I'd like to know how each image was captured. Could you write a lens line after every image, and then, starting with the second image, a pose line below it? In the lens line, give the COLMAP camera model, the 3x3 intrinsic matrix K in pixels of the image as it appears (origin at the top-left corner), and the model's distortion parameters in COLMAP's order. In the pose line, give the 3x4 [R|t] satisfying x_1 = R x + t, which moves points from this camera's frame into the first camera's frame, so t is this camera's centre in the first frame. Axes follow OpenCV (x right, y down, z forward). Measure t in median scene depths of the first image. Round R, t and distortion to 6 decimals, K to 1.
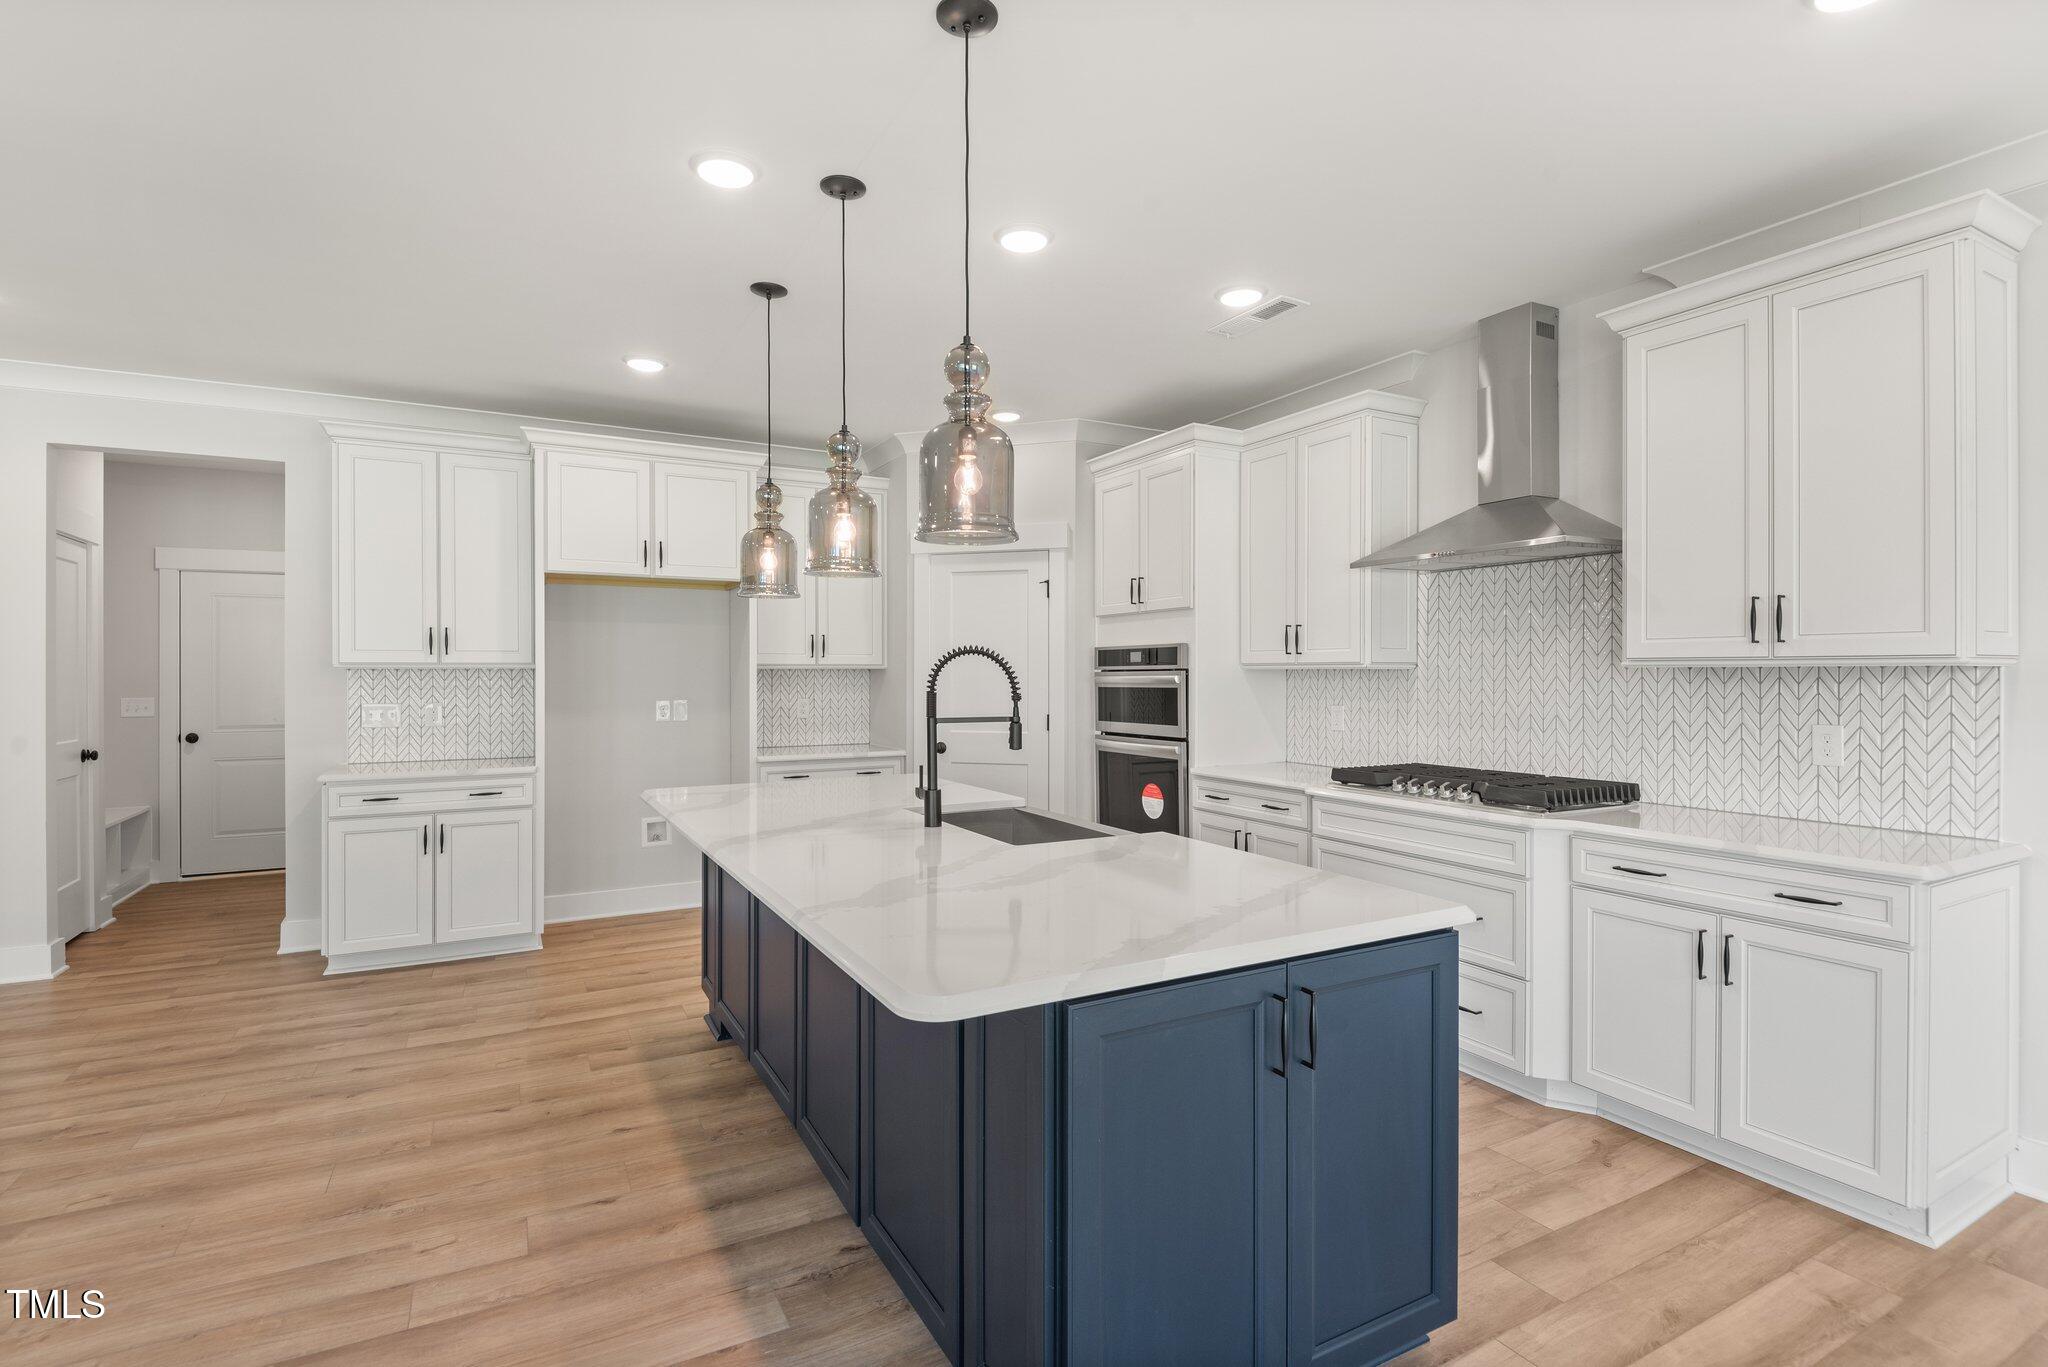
lens RADIAL K [[969.4, 0, 1031.6], [0, 969.4, 674.1], [0, 0, 1]] dist [-0.001949, -0.005265]
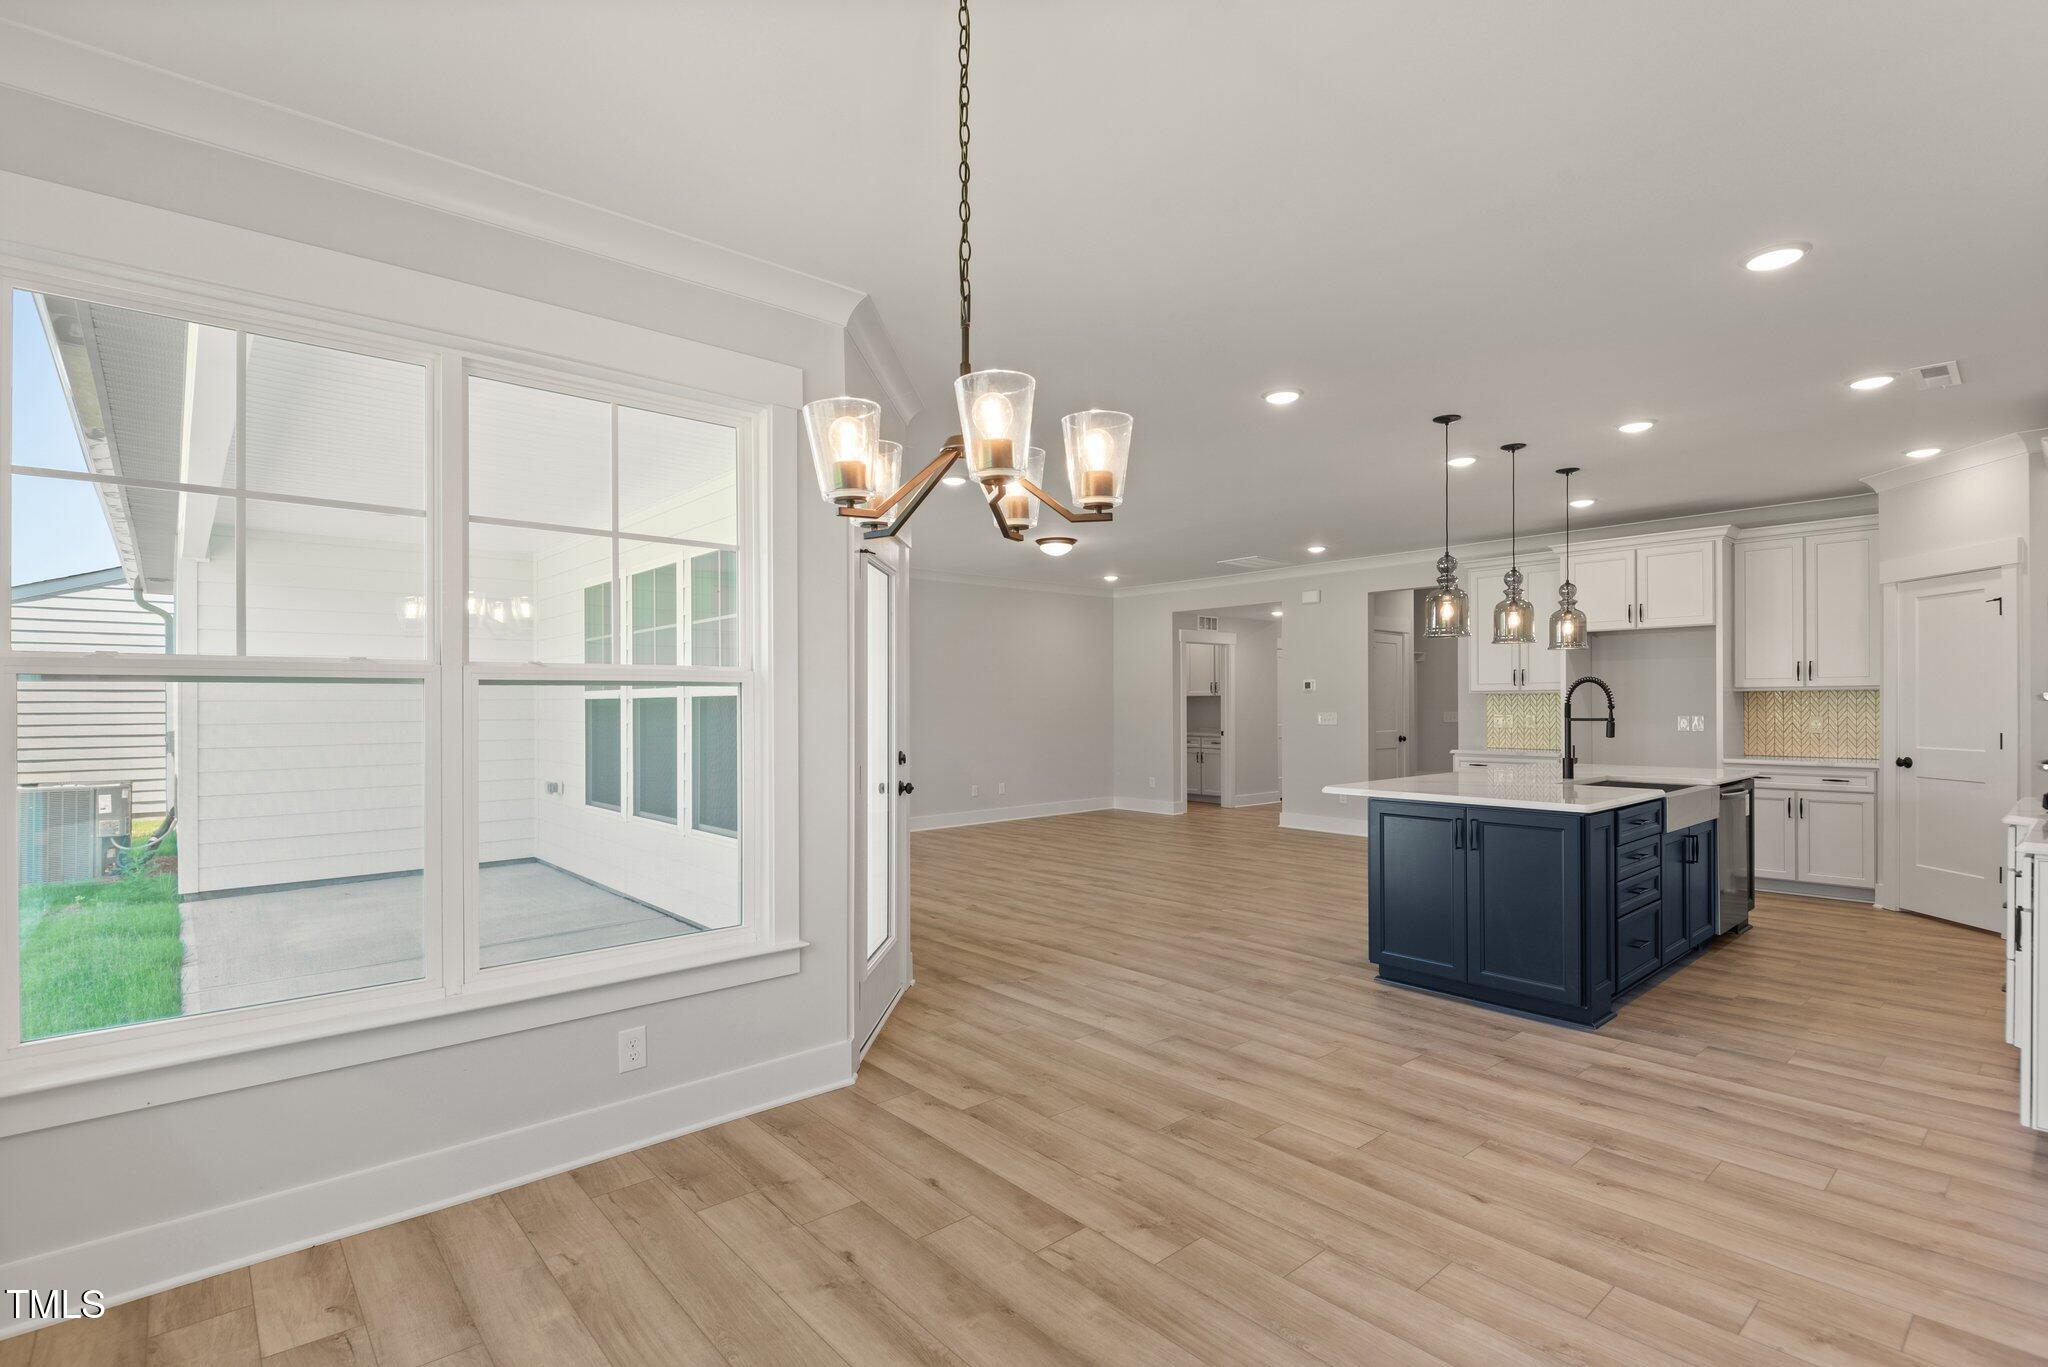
lens RADIAL K [[969.4, 0, 1031.7], [0, 969.4, 695.8], [0, 0, 1]] dist [-0.001949, -0.005265]
pose [[0.231114, -0.010221, -0.972873, 1.172383], [0.006440, 0.999939, -0.008975, 0.011131], [0.972905, -0.004191, 0.231166, -0.321791]]
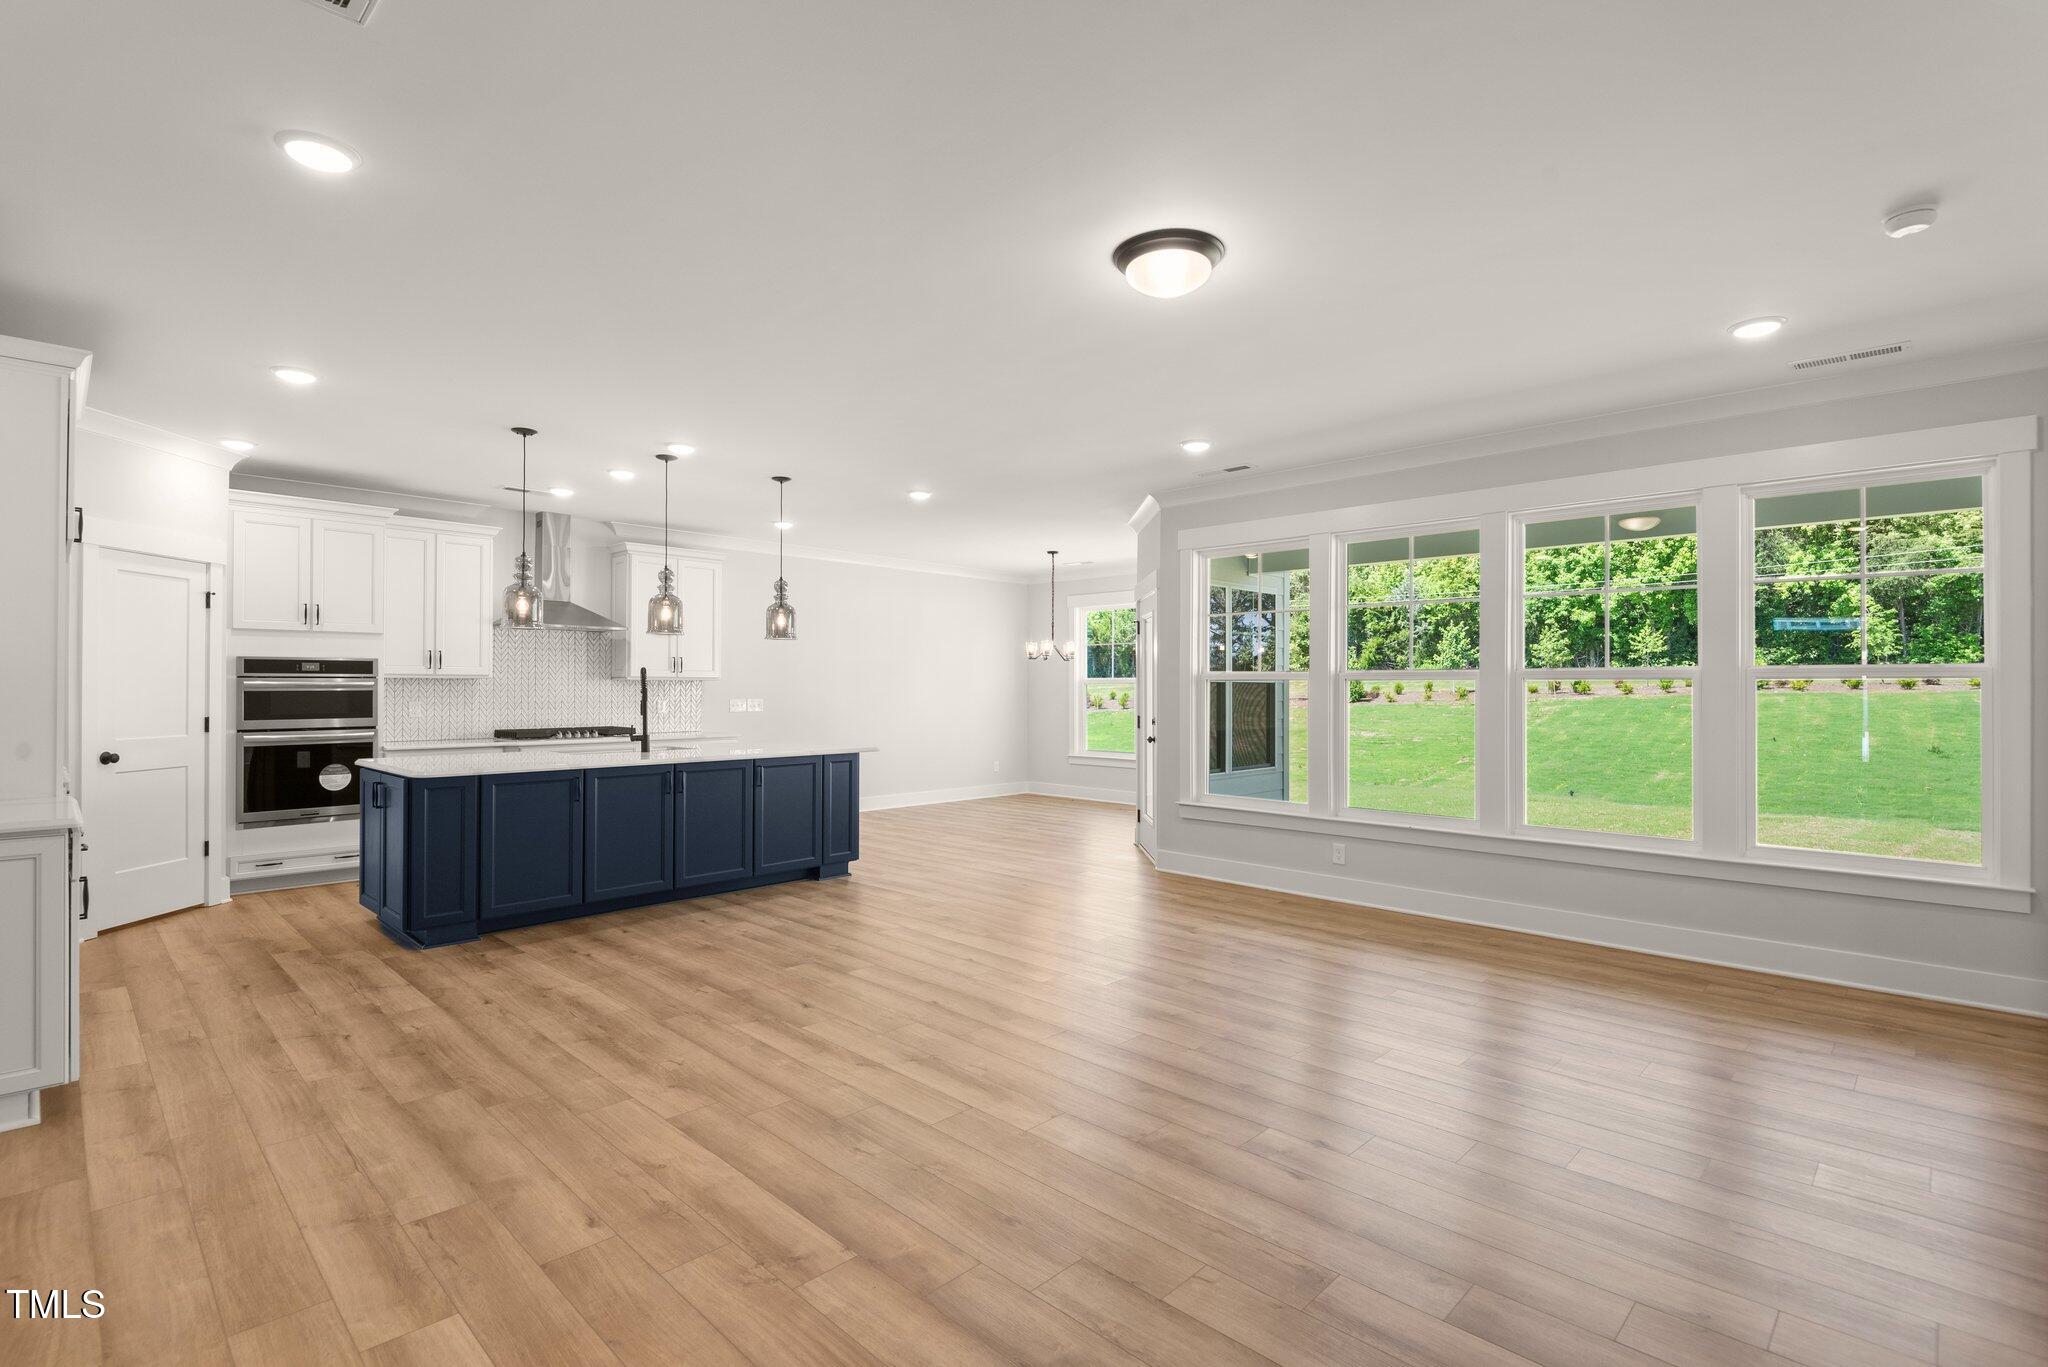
lens RADIAL K [[969.4, 0, 1009.1], [0, 969.4, 685.6], [0, 0, 1]] dist [-0.001949, -0.005265]
pose [[-0.288404, 0.001555, 0.957508, -2.034352], [-0.005600, 0.999979, -0.003310, 0.010099], [-0.957493, -0.006316, -0.288389, 0.718592]]
